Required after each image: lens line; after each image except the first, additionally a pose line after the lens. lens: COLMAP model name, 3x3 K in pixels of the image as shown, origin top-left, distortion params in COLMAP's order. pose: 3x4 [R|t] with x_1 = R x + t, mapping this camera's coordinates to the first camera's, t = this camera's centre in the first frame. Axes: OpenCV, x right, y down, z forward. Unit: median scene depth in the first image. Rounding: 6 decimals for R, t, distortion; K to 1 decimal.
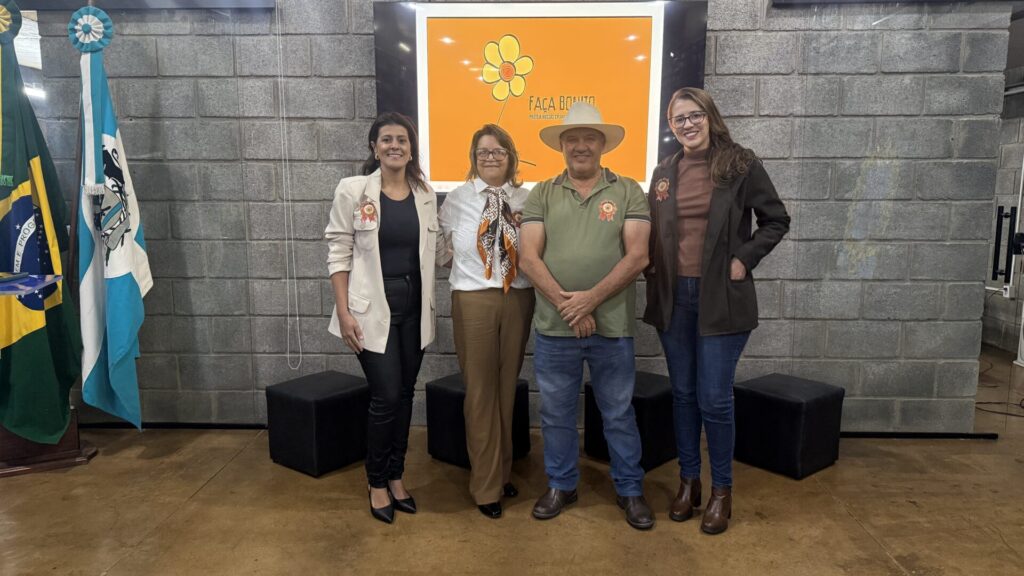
lens RADIAL K [[845.0, 0, 541.7], [0, 845.0, 319.3], [0, 0, 1]] dist [0.003543, 0.018451]
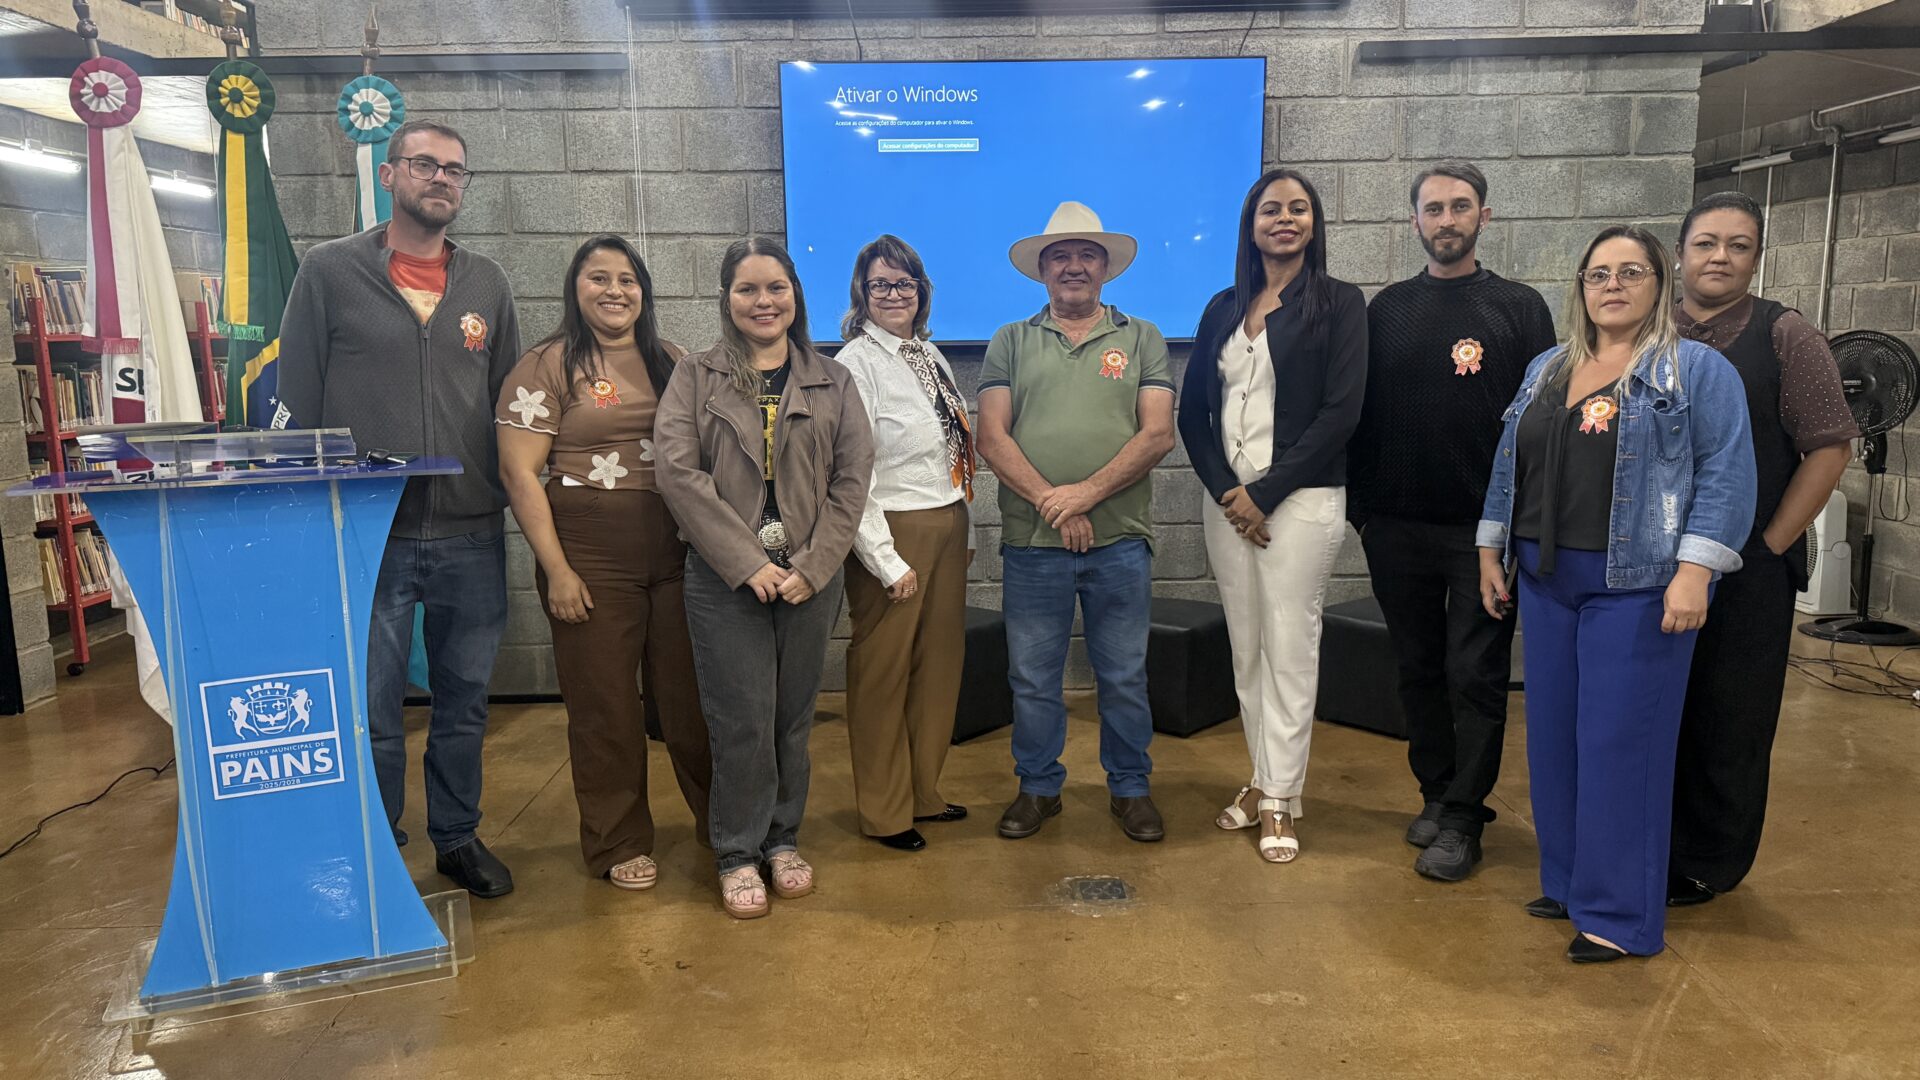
lens RADIAL K [[1491.5, 0, 999.4], [0, 1491.5, 585.3], [0, 0, 1]] dist [0.041492, -0.037467]
pose [[0.998900, -0.022695, 0.041024, -0.077572], [0.021887, 0.999559, 0.020054, 0.023507], [-0.041461, -0.019134, 0.998957, -0.206669]]
